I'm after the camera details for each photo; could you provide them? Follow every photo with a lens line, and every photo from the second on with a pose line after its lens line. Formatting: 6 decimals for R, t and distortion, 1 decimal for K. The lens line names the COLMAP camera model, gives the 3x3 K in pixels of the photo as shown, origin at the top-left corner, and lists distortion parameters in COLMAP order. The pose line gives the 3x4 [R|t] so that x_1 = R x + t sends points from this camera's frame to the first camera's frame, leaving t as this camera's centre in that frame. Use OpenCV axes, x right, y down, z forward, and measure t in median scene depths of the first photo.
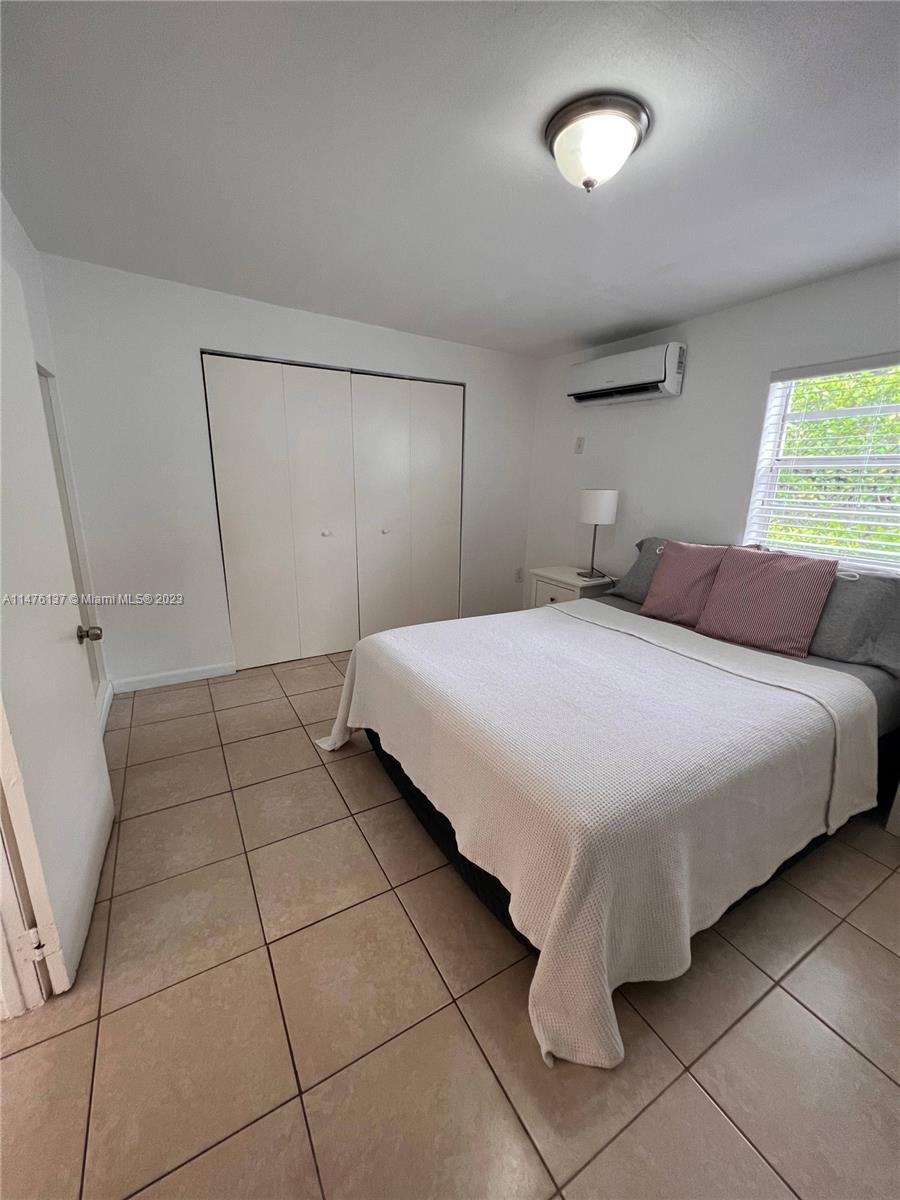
lens RADIAL K [[482.3, 0, 450.0], [0, 482.3, 600.0], [0, 0, 1]] dist [-0.001104, 0.000018]
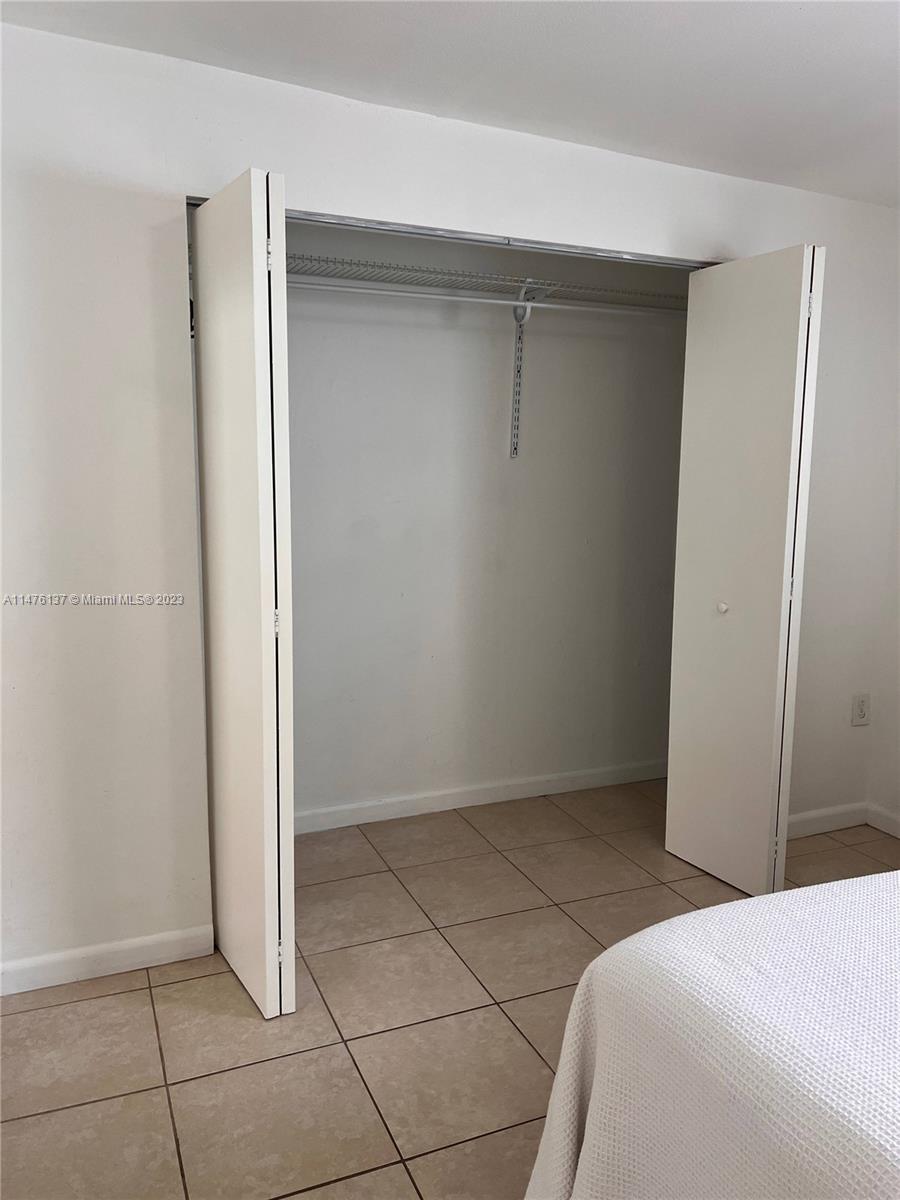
lens RADIAL K [[897.3, 0, 453.7], [0, 897.3, 602.1], [0, 0, 1]] dist [0.076129, -0.096281]
pose [[0.993163, 0.008225, -0.116448, -0.204808], [-0.021576, 0.993262, -0.113862, -0.081741], [0.114727, 0.115596, 0.986648, 0.301067]]
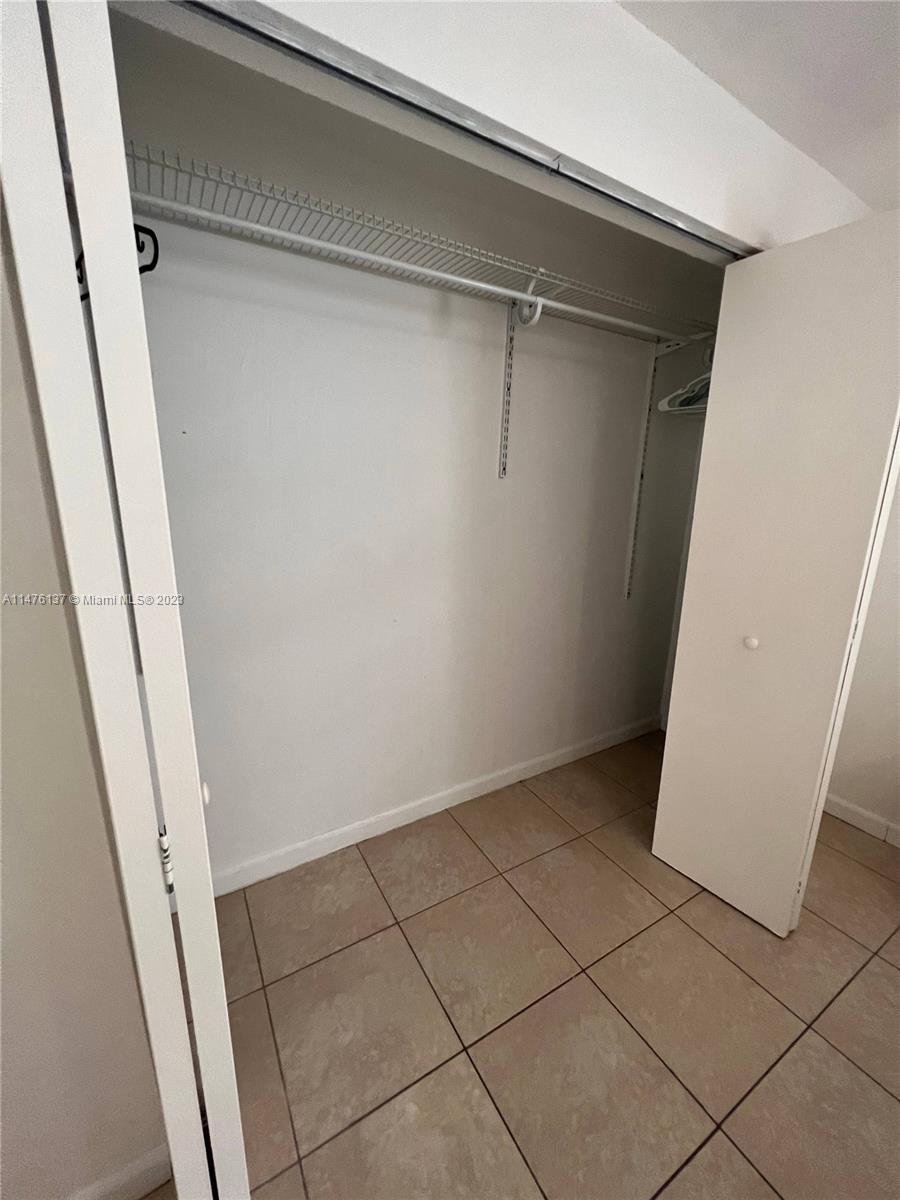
lens RADIAL K [[482.3, 0, 450.0], [0, 482.3, 600.0], [0, 0, 1]] dist [-0.001104, 0.000018]
pose [[0.999973, -0.007068, 0.002016, -0.361504], [0.007125, 0.999535, -0.029655, -0.253274], [-0.001806, 0.029669, 0.999558, 0.917481]]
